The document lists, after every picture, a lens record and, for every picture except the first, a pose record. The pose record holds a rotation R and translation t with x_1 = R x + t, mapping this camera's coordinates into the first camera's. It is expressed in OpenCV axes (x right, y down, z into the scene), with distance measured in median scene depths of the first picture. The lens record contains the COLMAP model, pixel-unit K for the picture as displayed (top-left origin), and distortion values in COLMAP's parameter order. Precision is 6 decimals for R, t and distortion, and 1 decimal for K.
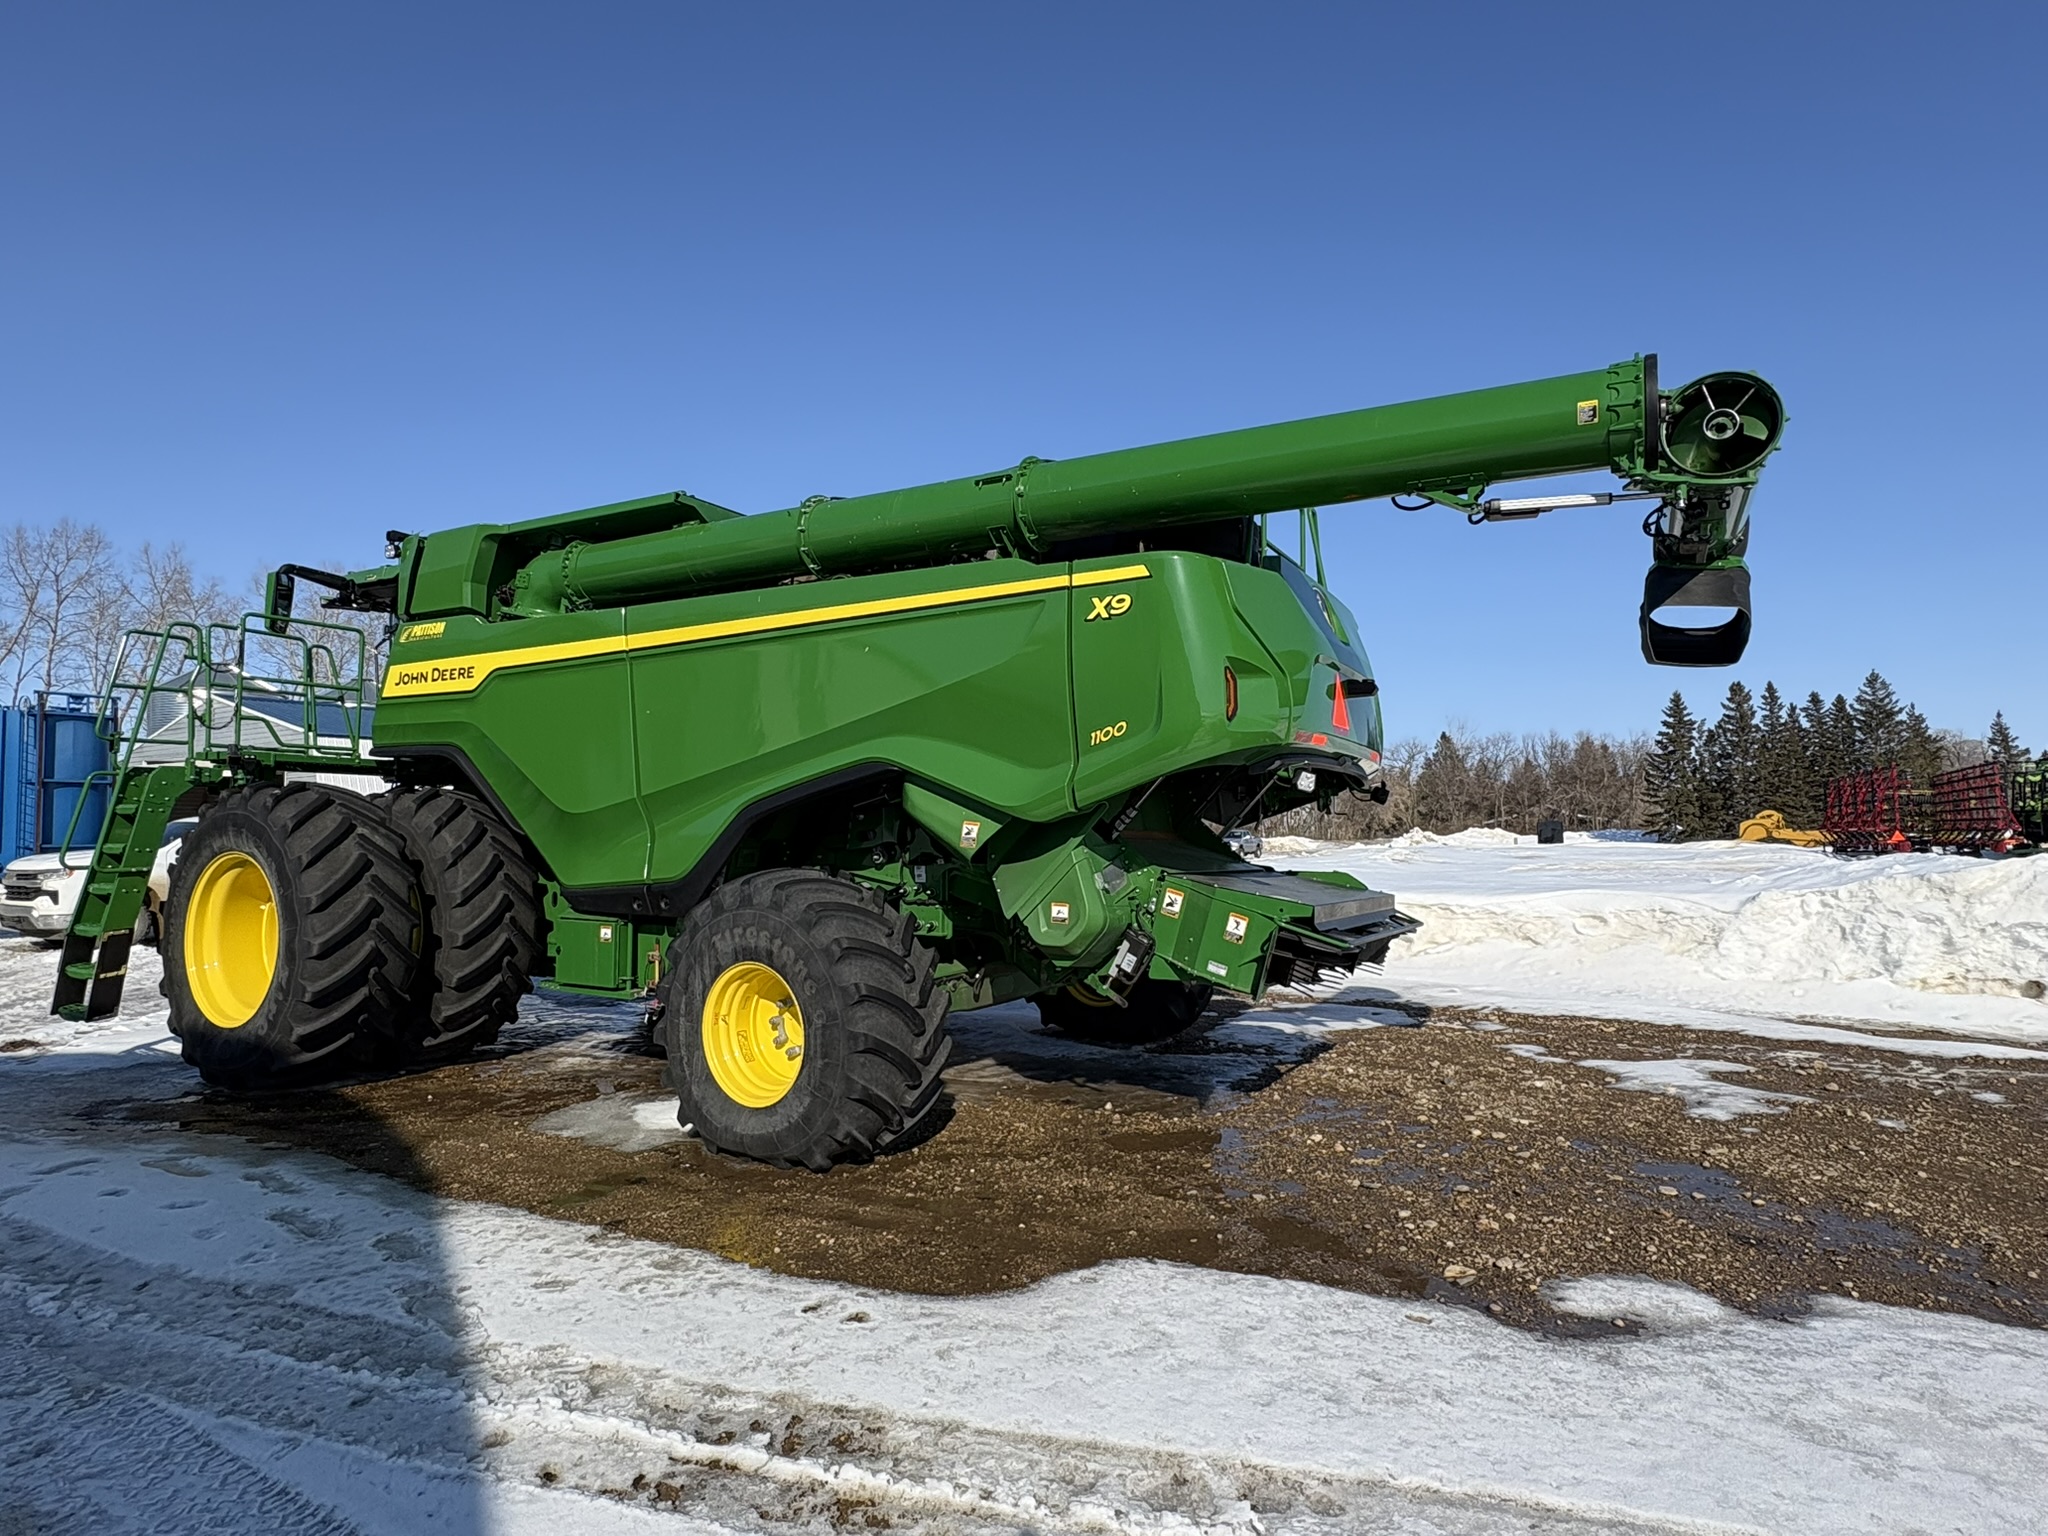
lens RADIAL K [[1118.4, 0, 1024.0], [0, 1118.4, 768.0], [0, 0, 1]] dist [-0.001378, 0.002007]
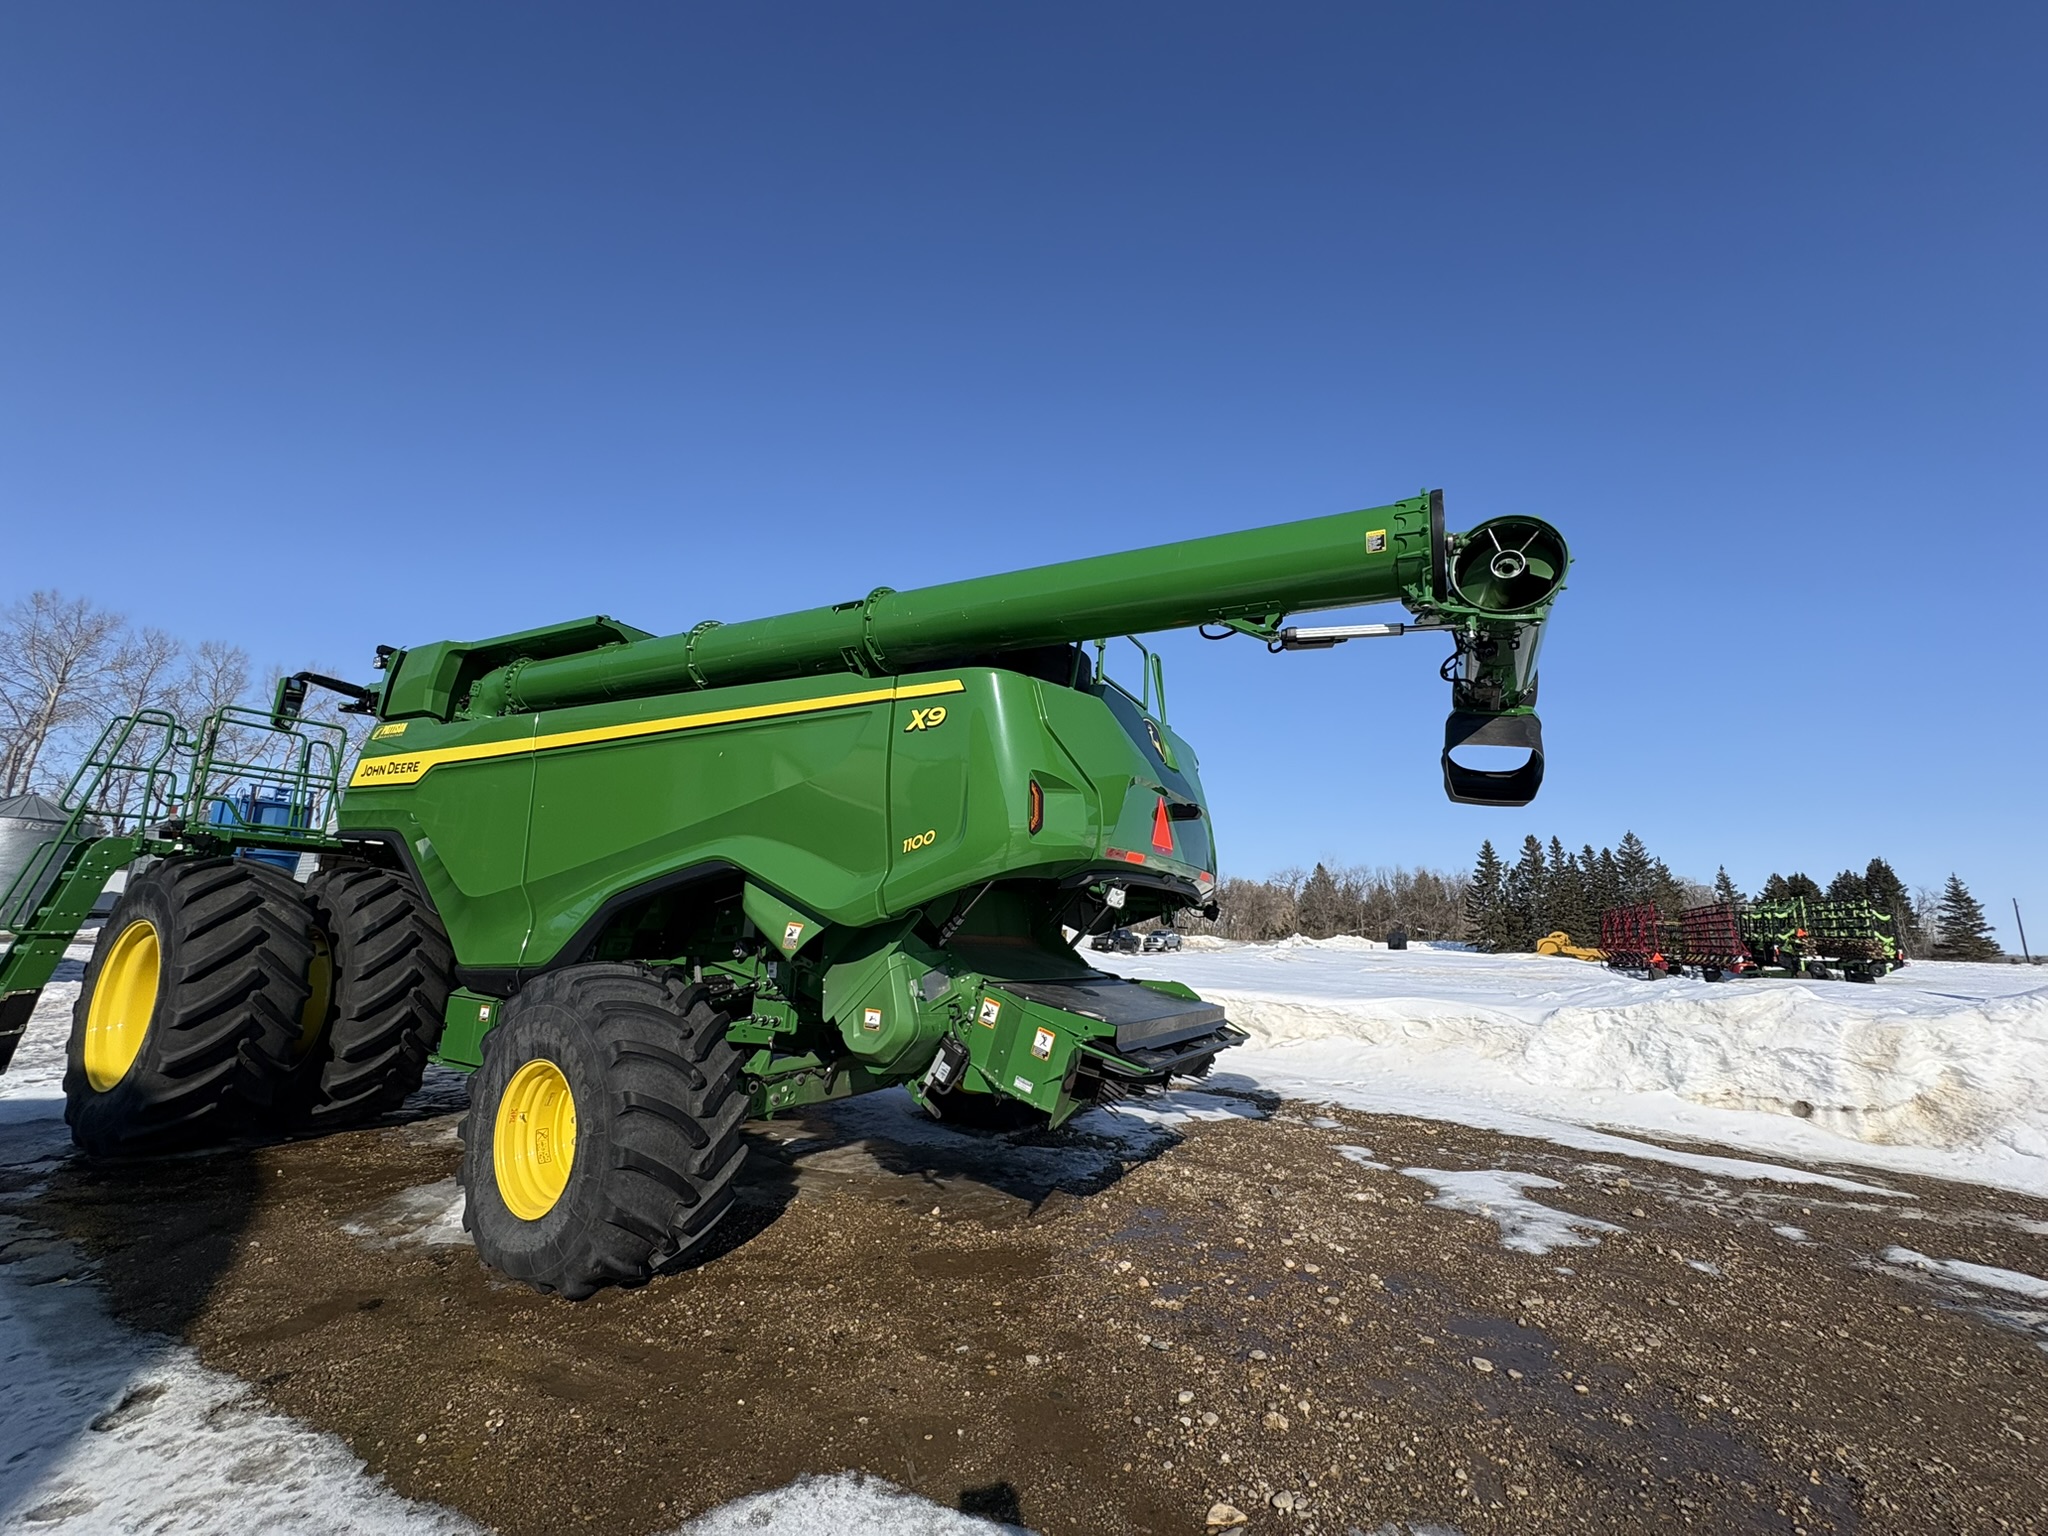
lens RADIAL K [[809.5, 0, 1024.4], [0, 809.5, 765.5], [0, 0, 1]] dist [0.001038, -0.000653]
pose [[0.998988, 0.044567, 0.006142, 0.130293], [-0.043326, 0.989840, -0.135424, -0.002933], [-0.012115, 0.135020, 0.990769, 0.208347]]
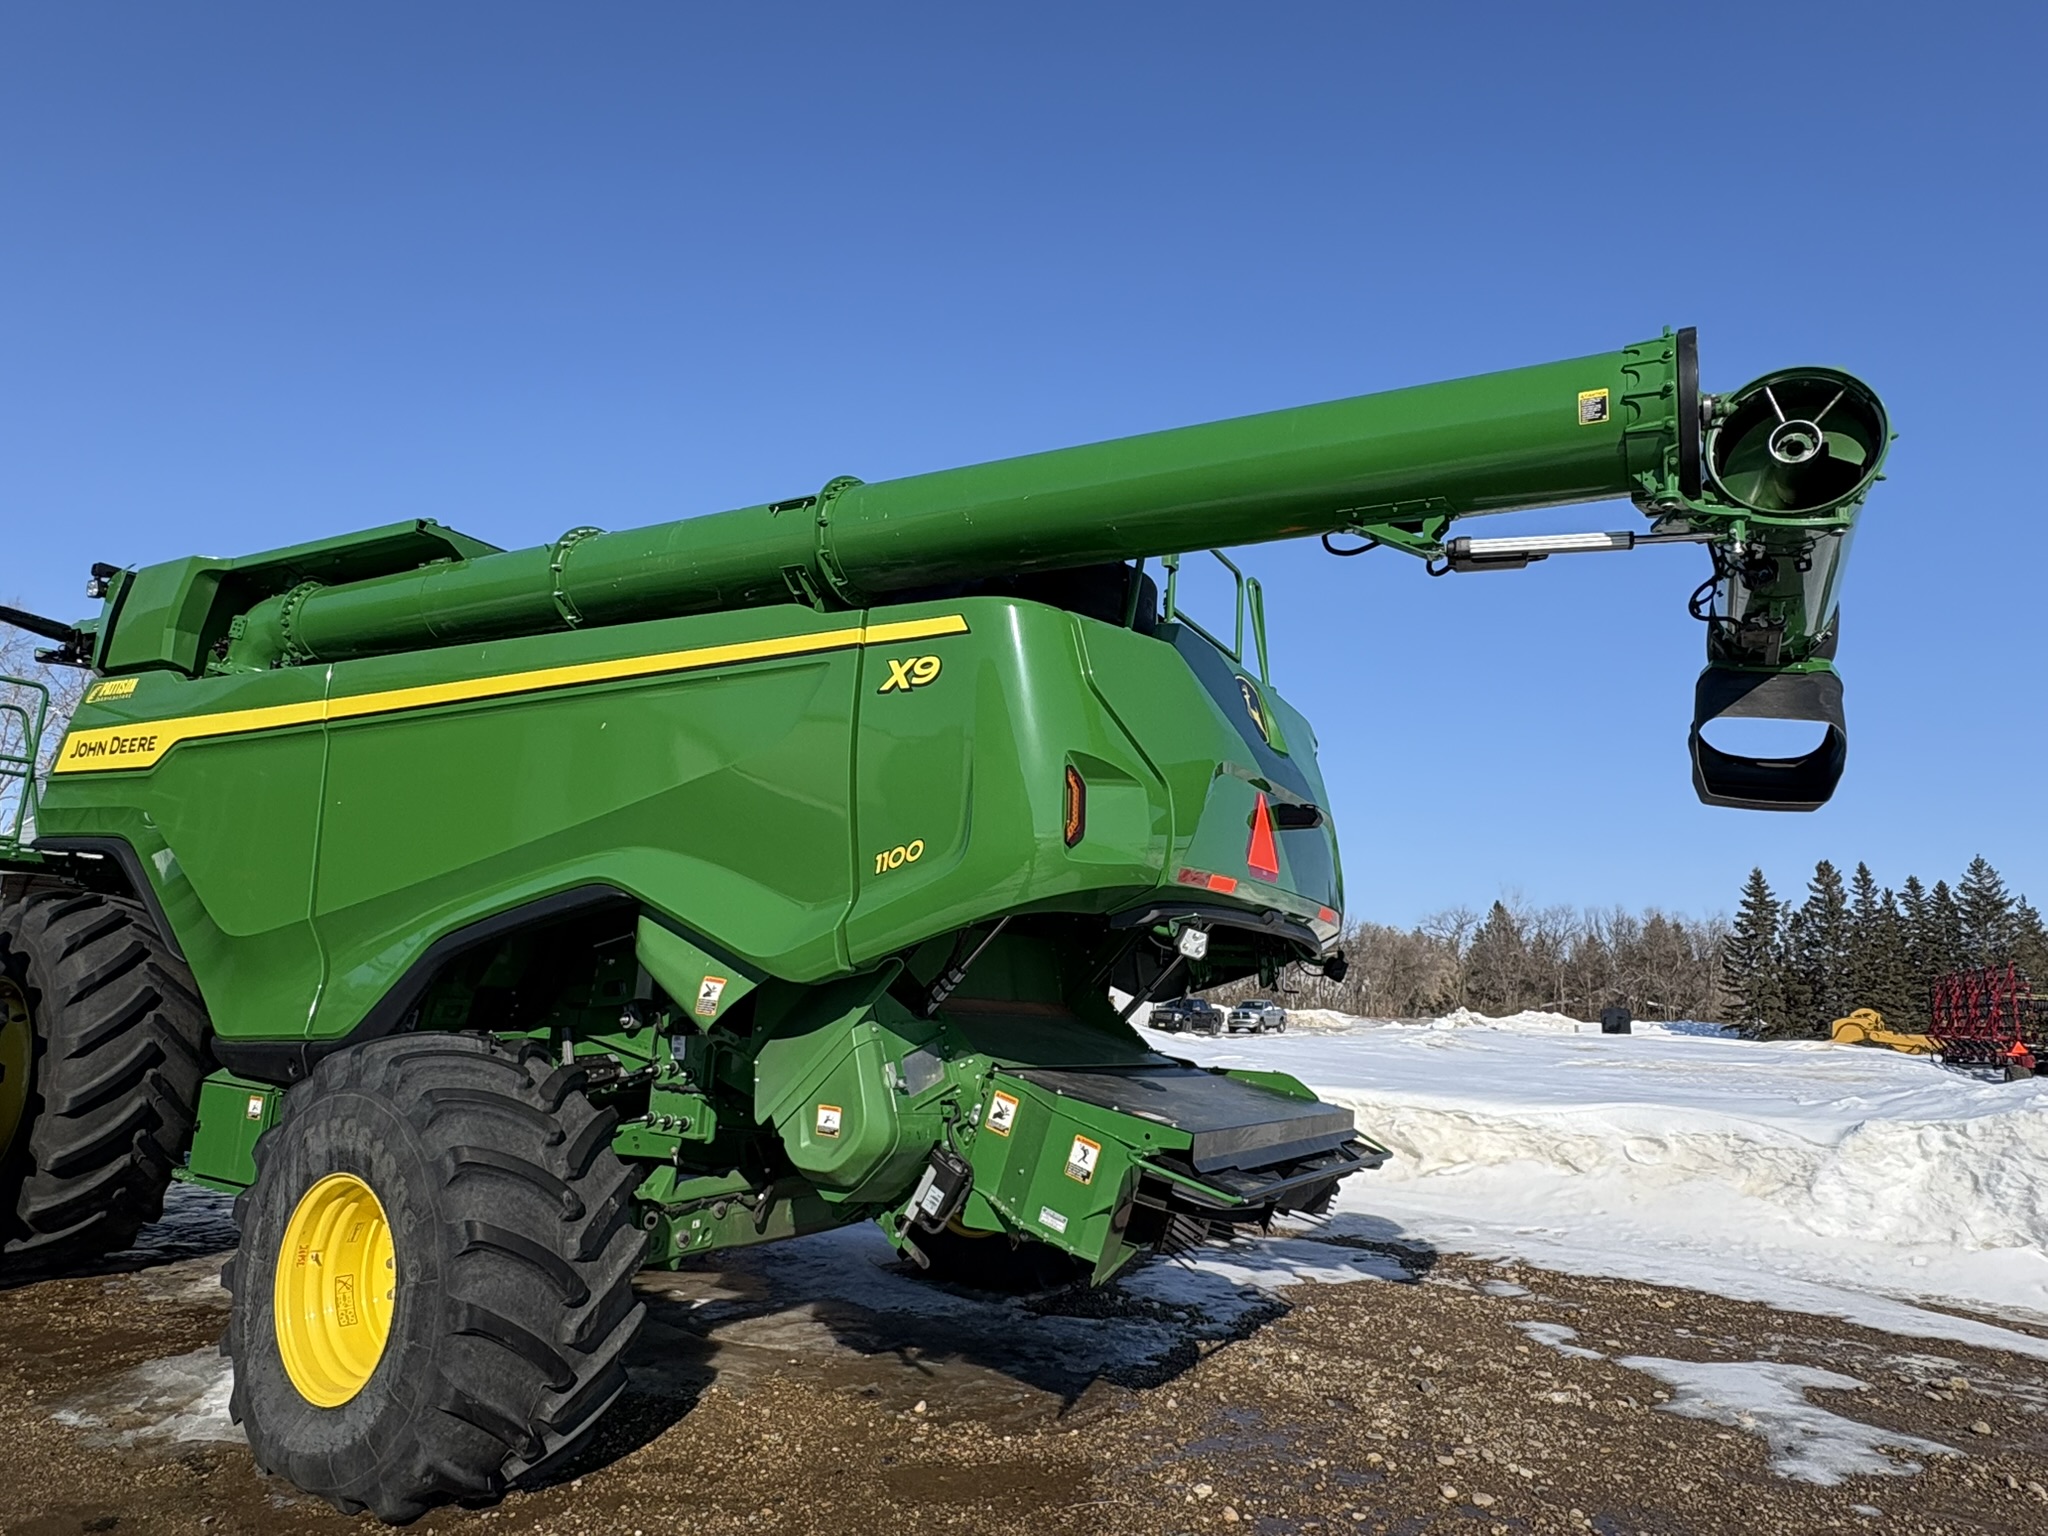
lens RADIAL K [[1227.9, 0, 1024.0], [0, 1227.9, 768.0], [0, 0, 1]] dist [-0.000018, 0.000468]
pose [[0.998664, 0.050000, -0.013063, 0.126032], [-0.051208, 0.991458, -0.119957, 0.001079], [0.006953, 0.120466, 0.992693, 0.201374]]
